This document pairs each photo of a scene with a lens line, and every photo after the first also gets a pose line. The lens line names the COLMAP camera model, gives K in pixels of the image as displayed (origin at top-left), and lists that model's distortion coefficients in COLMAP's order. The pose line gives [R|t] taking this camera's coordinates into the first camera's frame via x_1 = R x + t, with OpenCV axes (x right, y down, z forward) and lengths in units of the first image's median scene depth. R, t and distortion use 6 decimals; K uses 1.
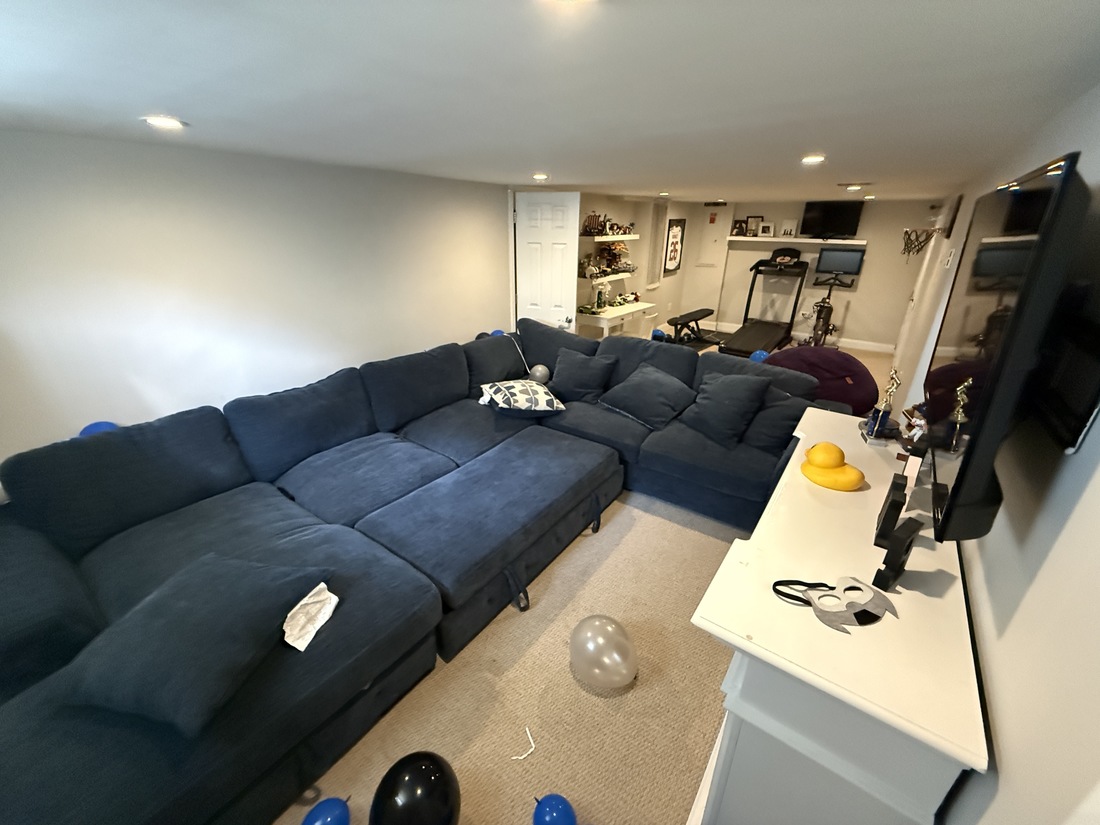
lens RADIAL K [[436.7, 0, 550.1], [0, 436.7, 409.8], [0, 0, 1]] dist [-0.001551, -0.000056]
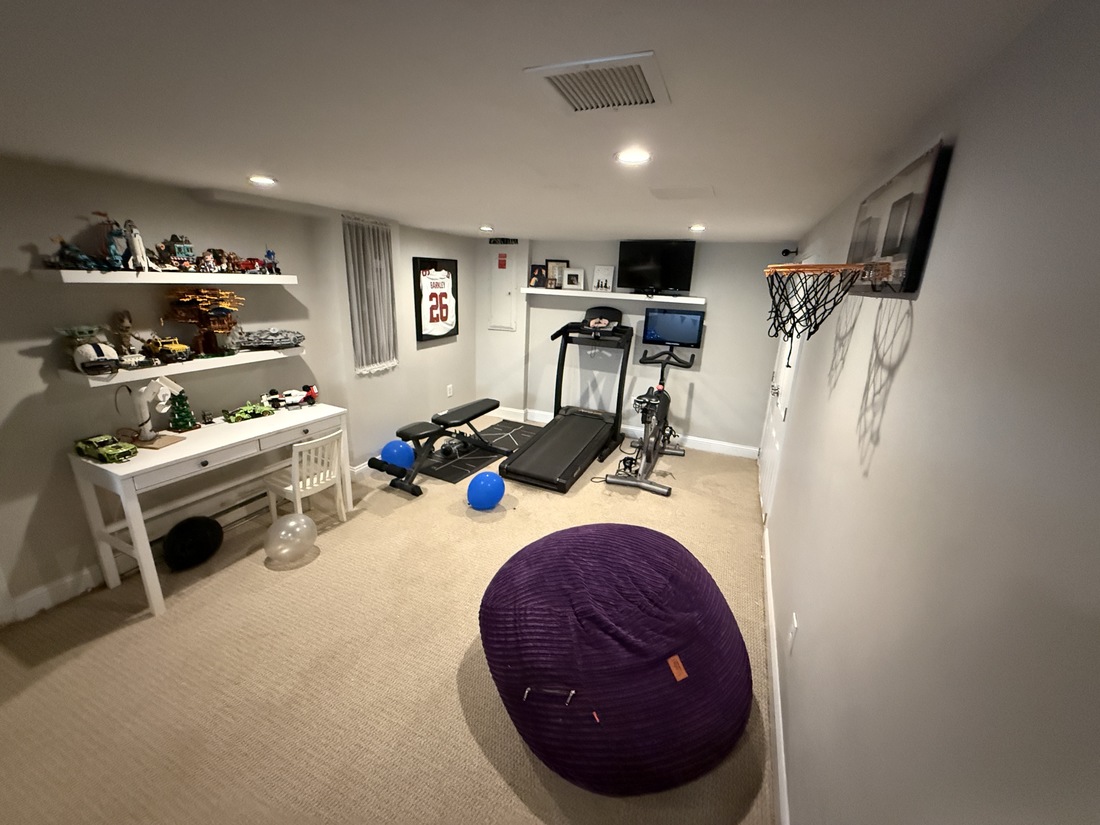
lens RADIAL K [[436.7, 0, 550.1], [0, 436.7, 409.8], [0, 0, 1]] dist [-0.001551, -0.000056]
pose [[0.971477, -0.034985, 0.234539, 0.298673], [0.060349, 0.992967, -0.101853, -0.147921], [-0.229326, 0.113102, 0.966756, 0.383574]]
